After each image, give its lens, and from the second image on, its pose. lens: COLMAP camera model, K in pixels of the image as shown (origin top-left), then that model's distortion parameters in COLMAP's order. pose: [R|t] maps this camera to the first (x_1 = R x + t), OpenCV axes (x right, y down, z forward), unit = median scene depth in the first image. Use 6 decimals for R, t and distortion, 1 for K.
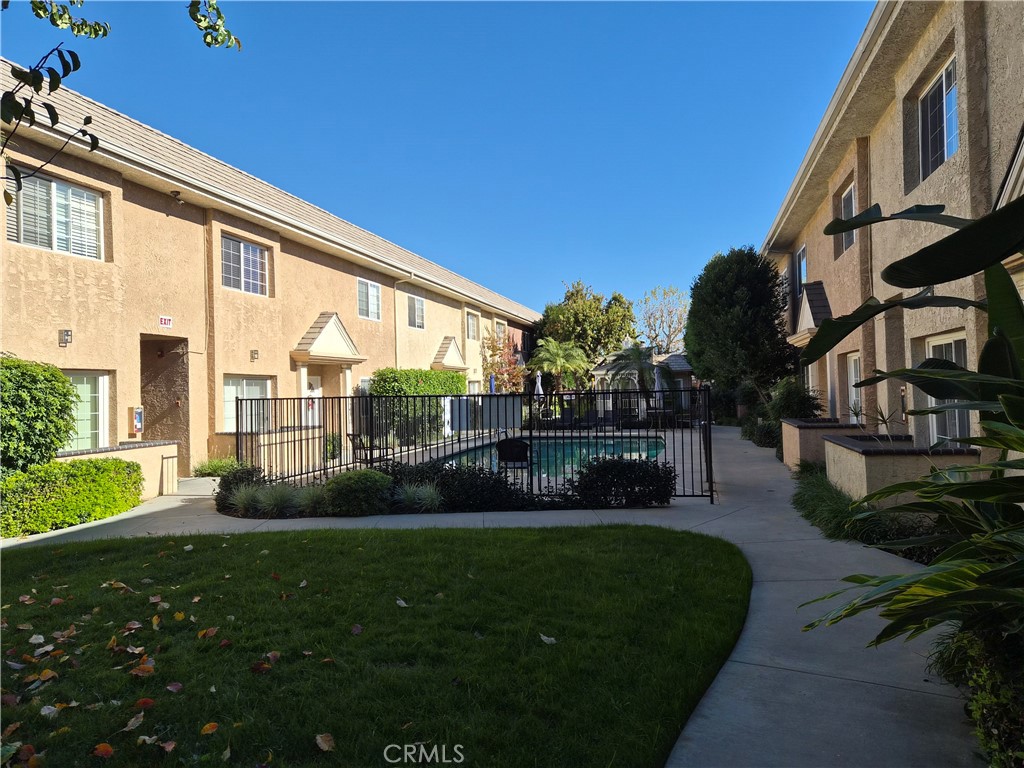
lens RADIAL K [[684.1, 0, 512.0], [0, 684.1, 384.0], [0, 0, 1]] dist [0.092089, -0.078026]
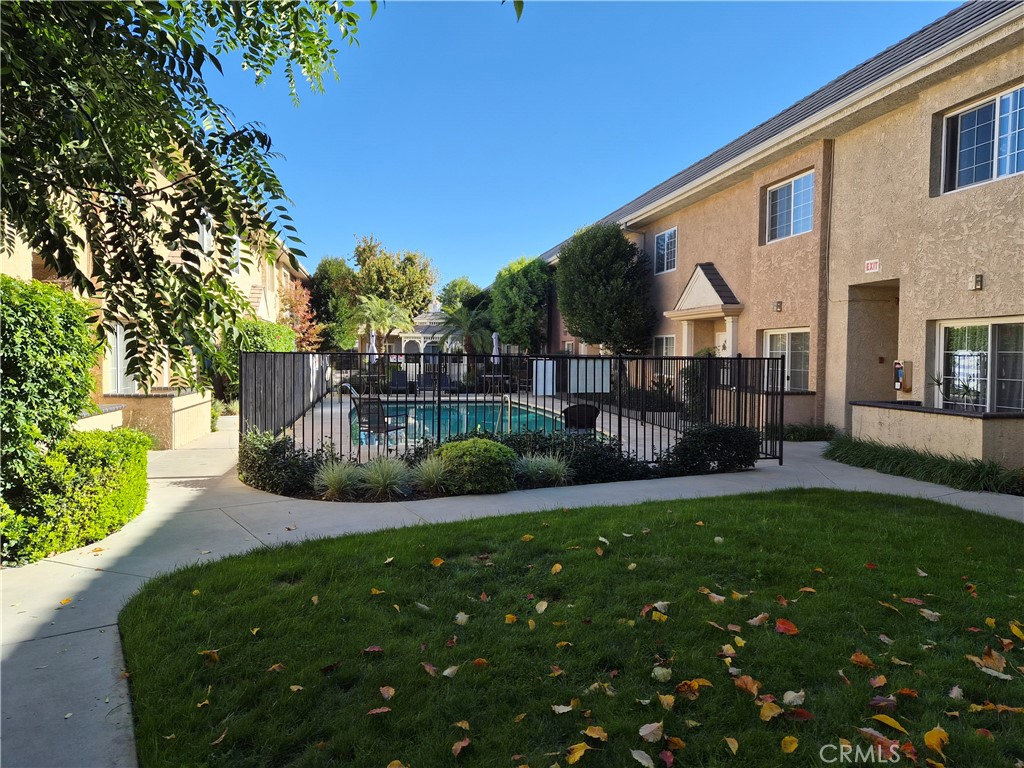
lens RADIAL K [[684.1, 0, 512.0], [0, 684.1, 384.0], [0, 0, 1]] dist [0.092089, -0.078026]
pose [[0.905760, 0.014337, 0.423549, -0.205875], [-0.036299, 0.998379, 0.043832, 0.006377], [-0.422234, -0.055076, 0.904812, 0.081082]]
